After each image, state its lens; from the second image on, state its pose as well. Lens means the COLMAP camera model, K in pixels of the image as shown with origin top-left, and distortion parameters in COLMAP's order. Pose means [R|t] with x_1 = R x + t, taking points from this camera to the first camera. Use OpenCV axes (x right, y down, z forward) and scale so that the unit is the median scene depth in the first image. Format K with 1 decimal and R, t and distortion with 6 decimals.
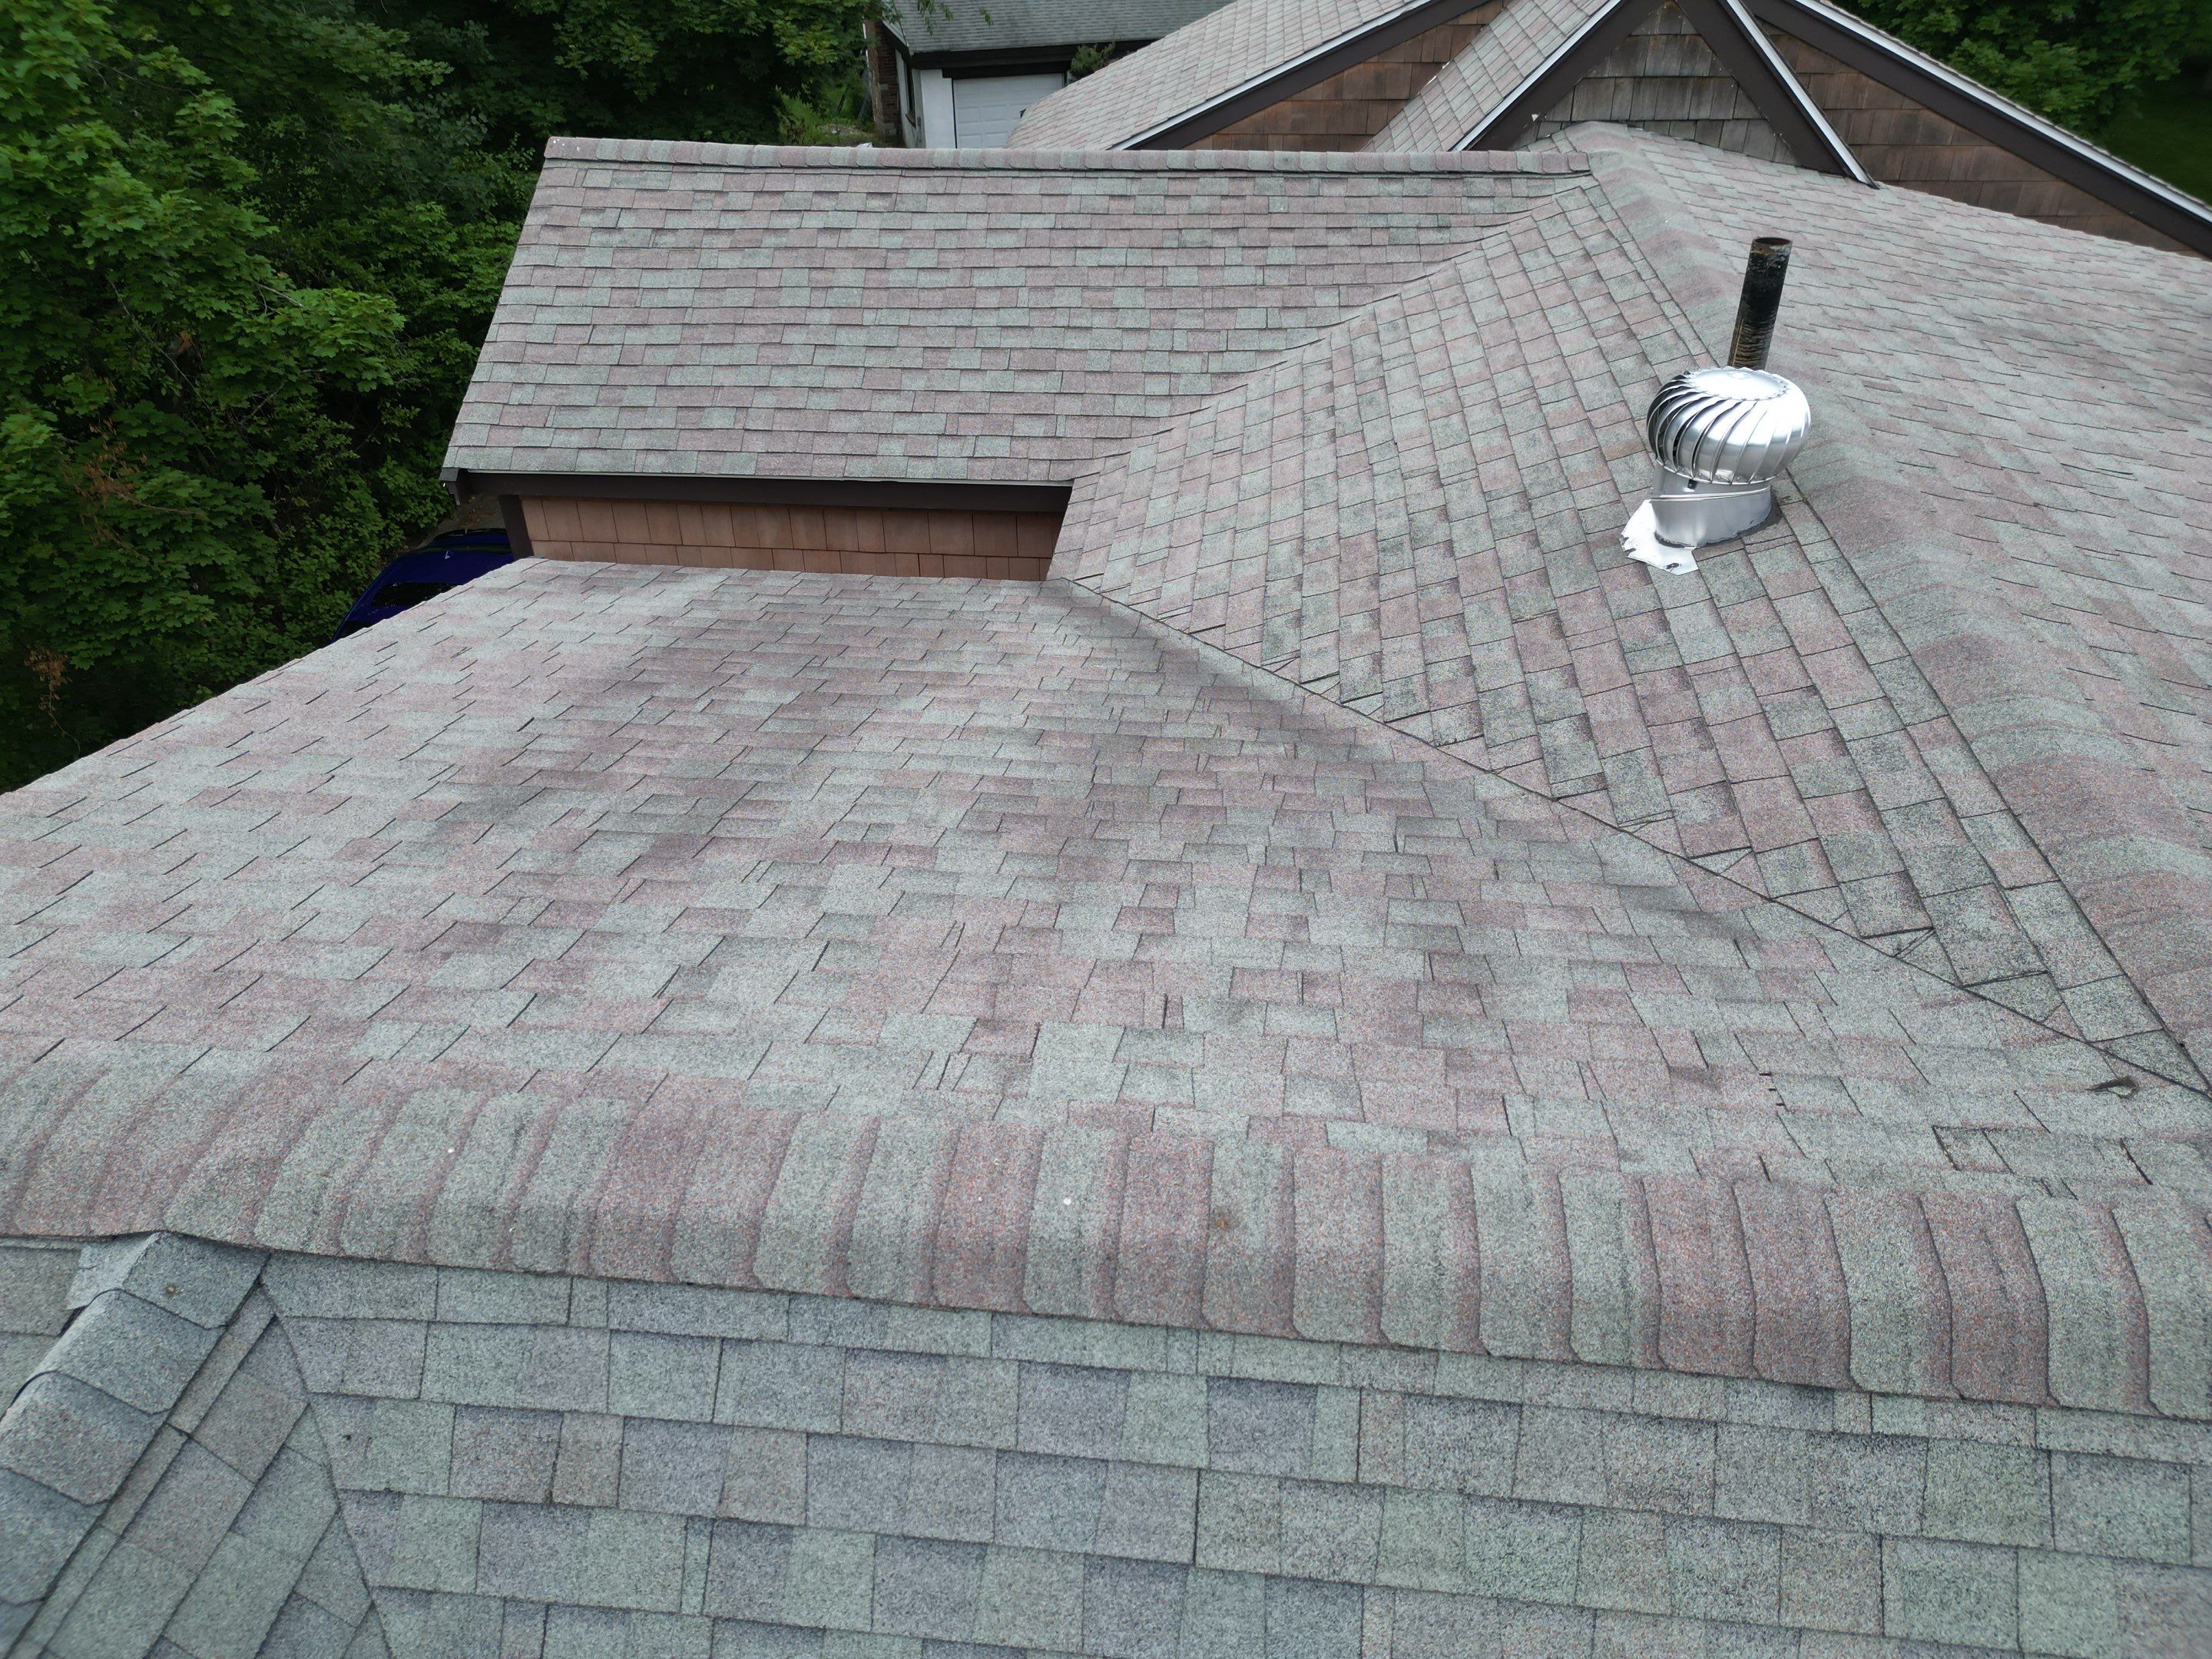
lens RADIAL K [[1551.7, 0, 1103.8], [0, 1551.7, 823.7], [0, 0, 1]] dist [0.072710, -0.068215]
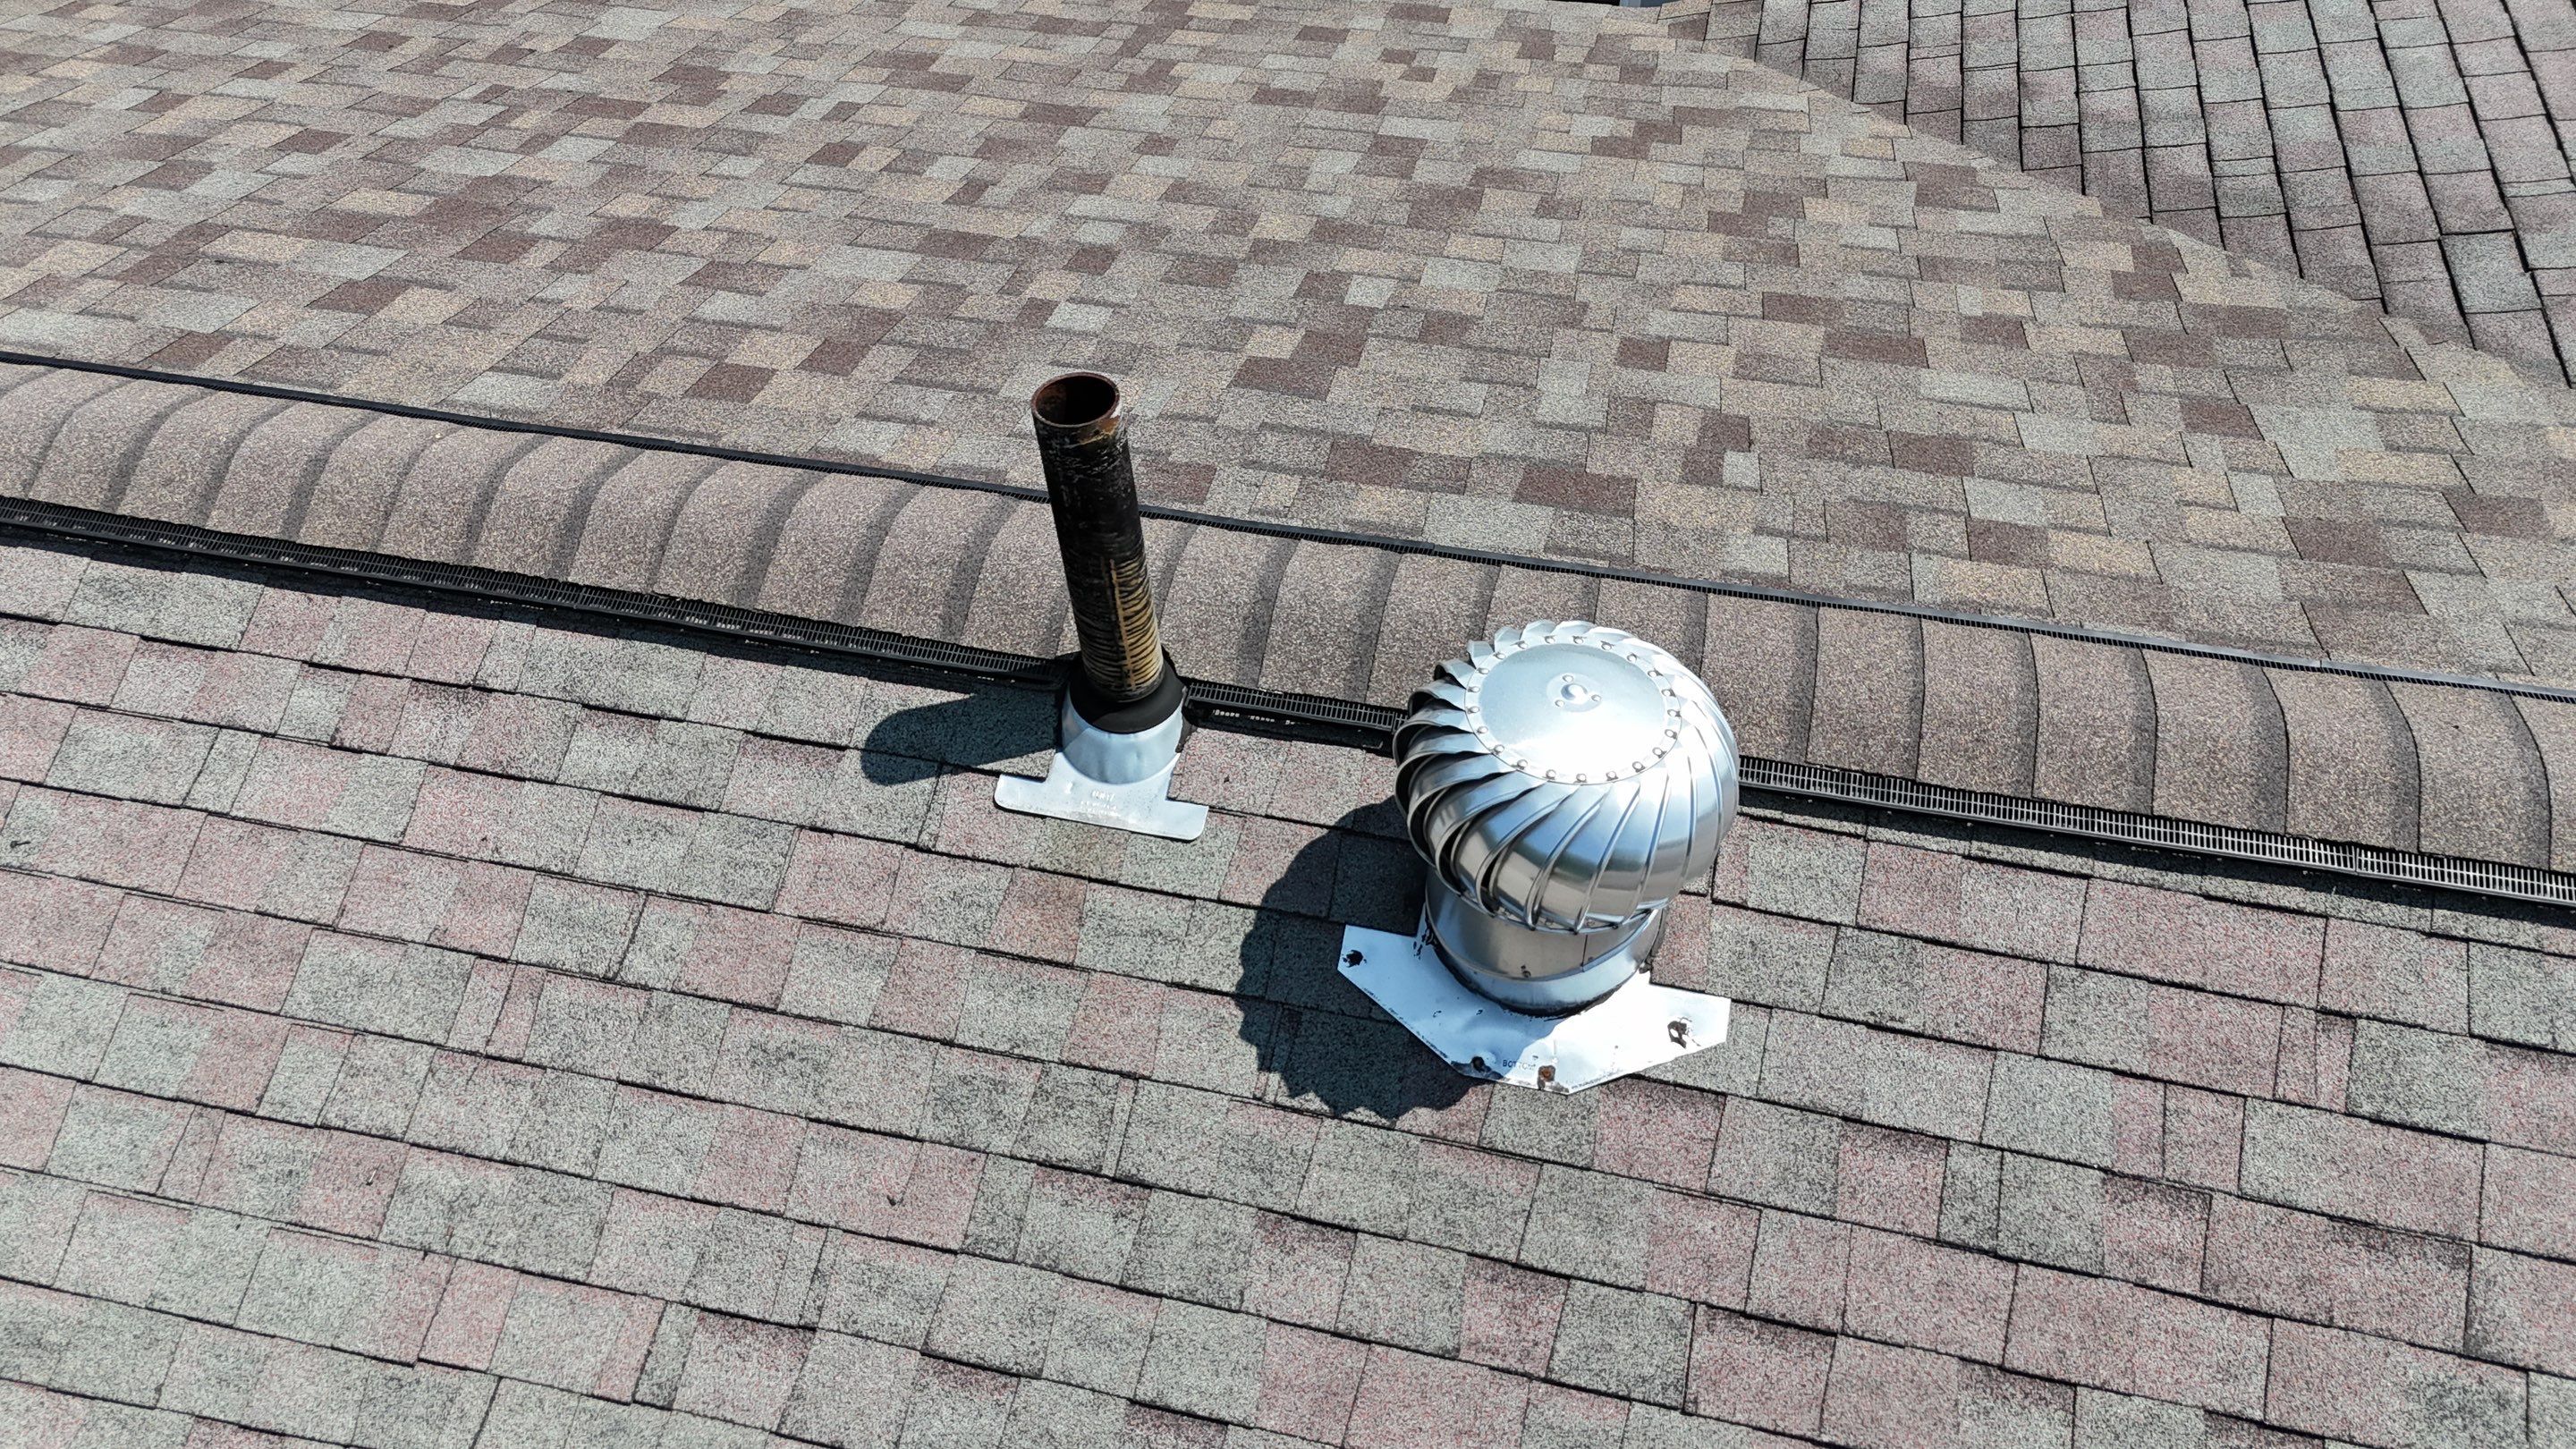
lens RADIAL K [[1902.1, 0, 1281.7], [0, 1902.1, 713.4], [0, 0, 1]] dist [0.067475, -0.060853]
pose [[0.126809, -0.711273, 0.691383, 0.015843], [0.583382, 0.617196, 0.527953, -0.352678], [-0.802237, 0.336391, 0.493210, 0.470850]]
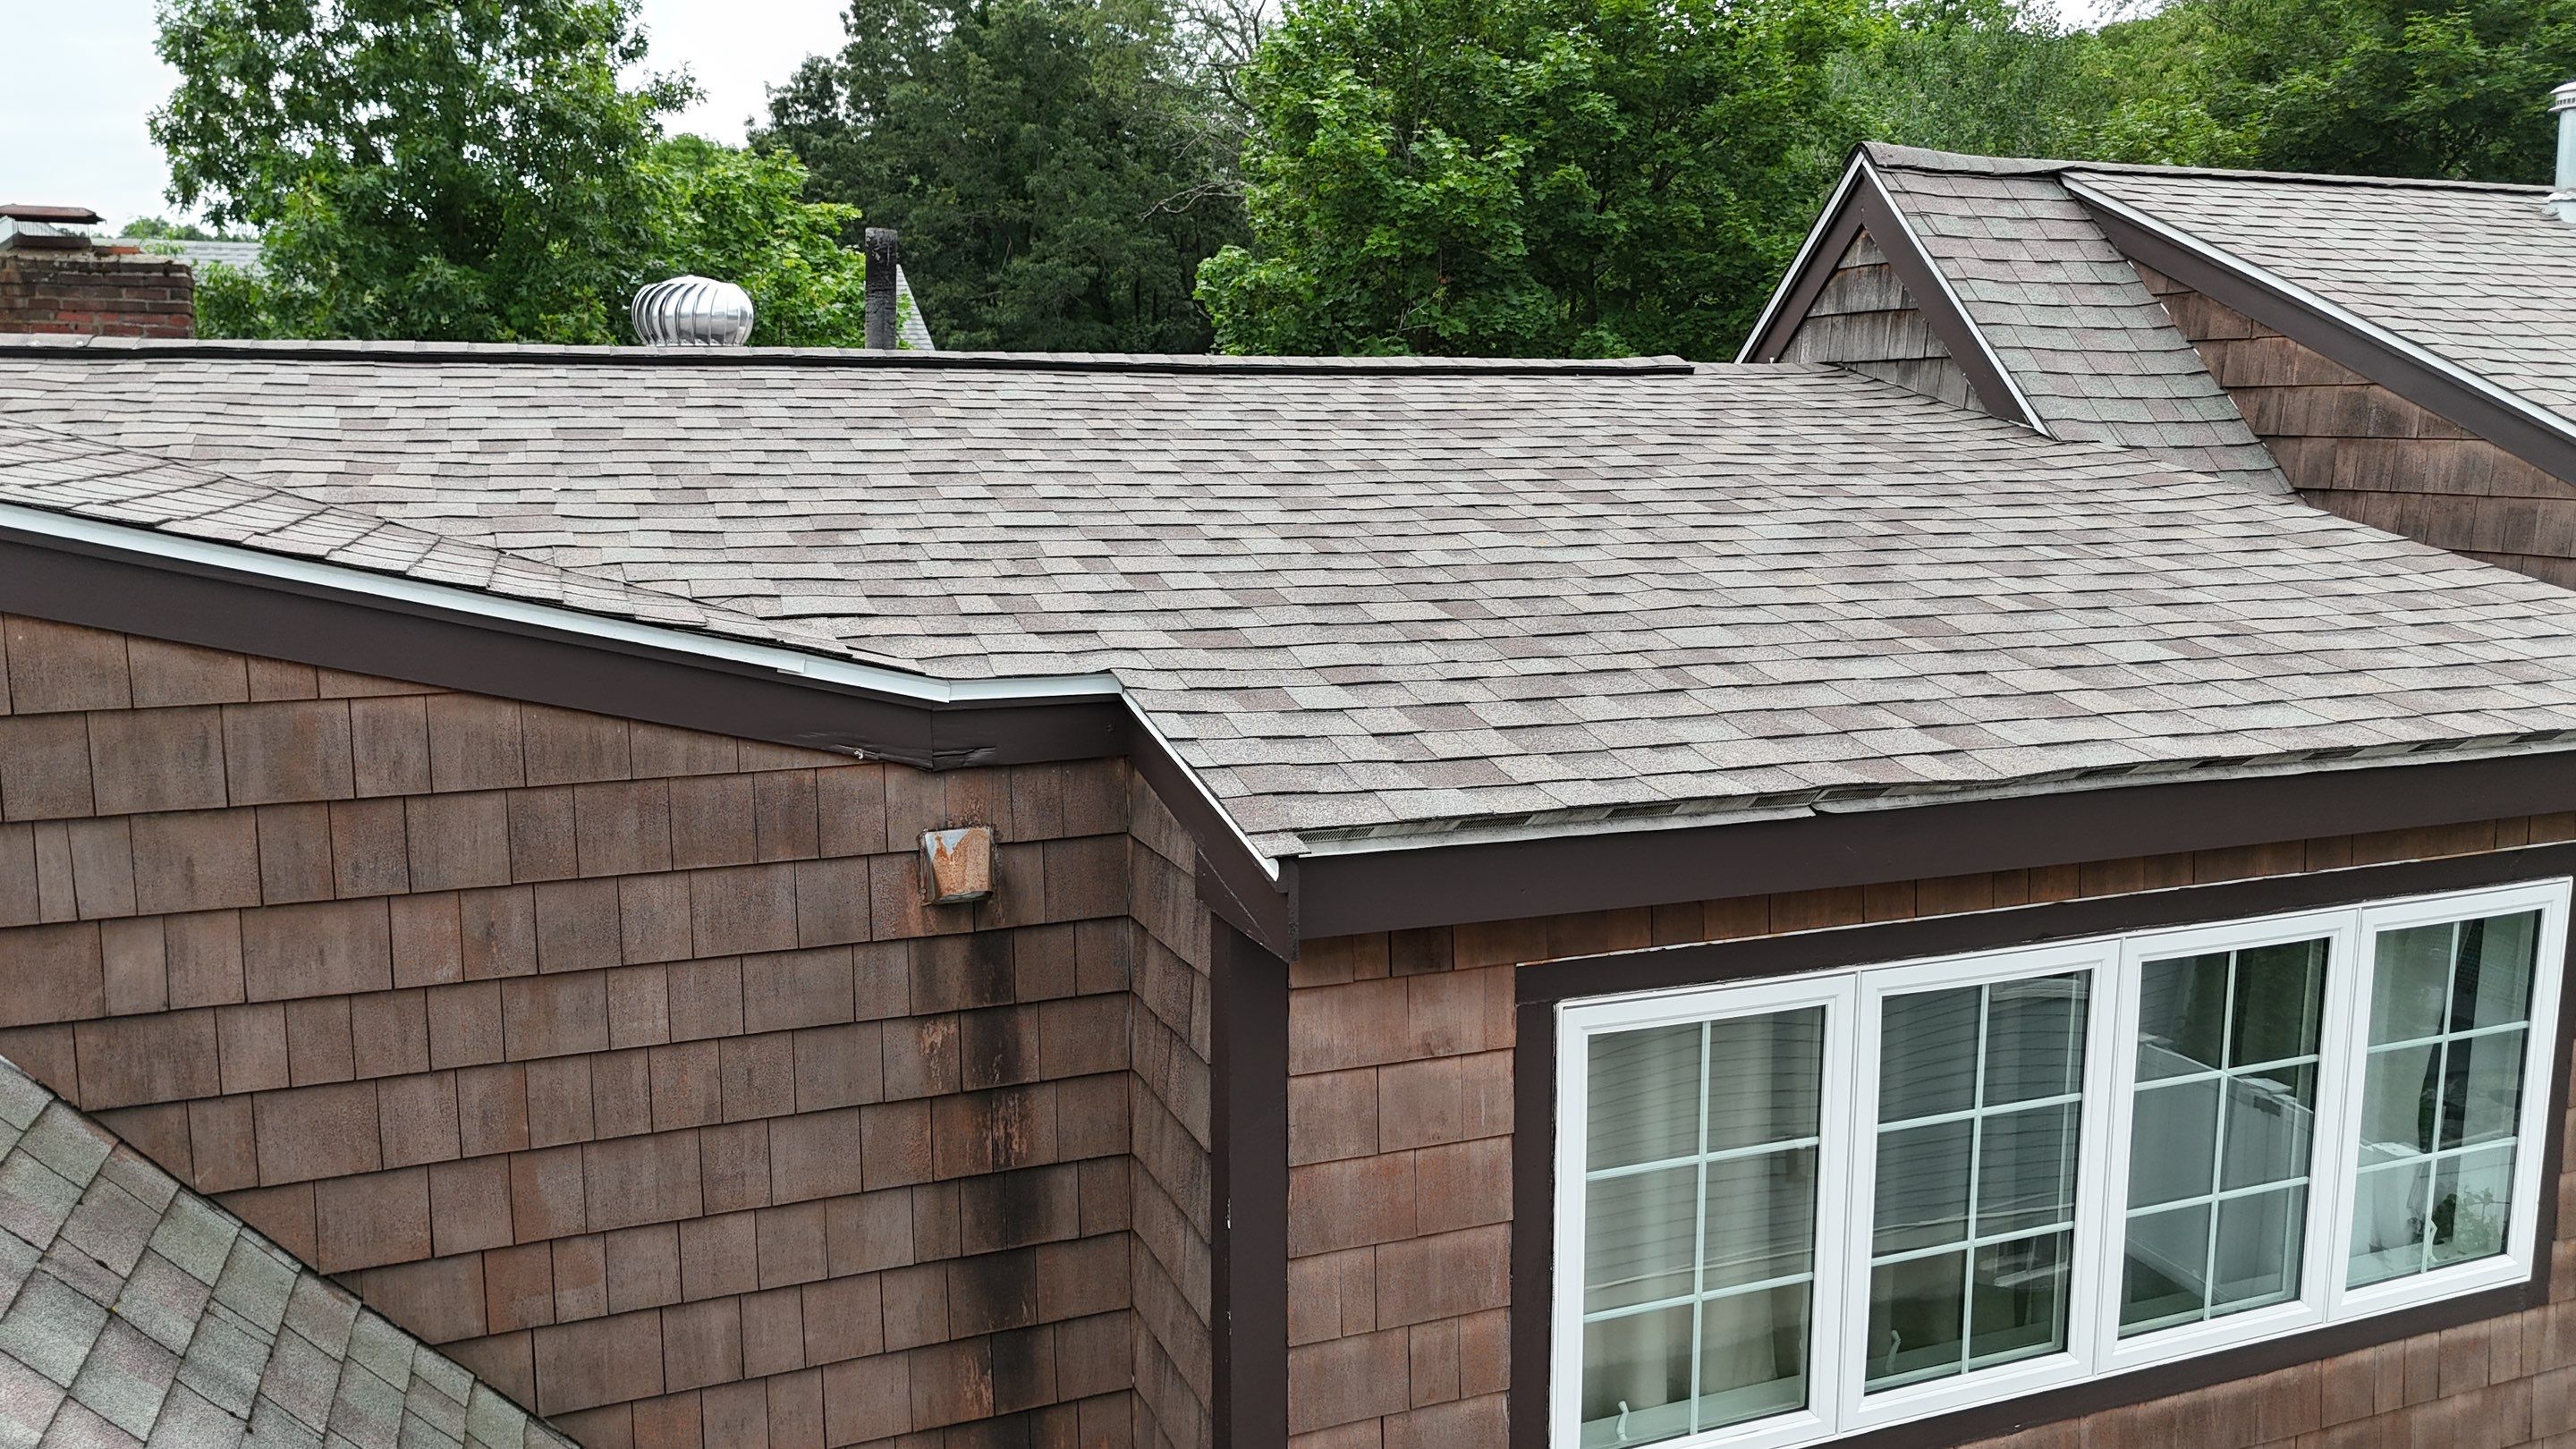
lens RADIAL K [[1902.1, 0, 1281.7], [0, 1902.1, 713.4], [0, 0, 1]] dist [0.067475, -0.060853]
pose [[0.450486, 0.156689, -0.878926, 1.240360], [-0.520545, 0.845919, -0.115996, -0.023495], [0.725325, 0.509775, 0.462638, 0.465621]]
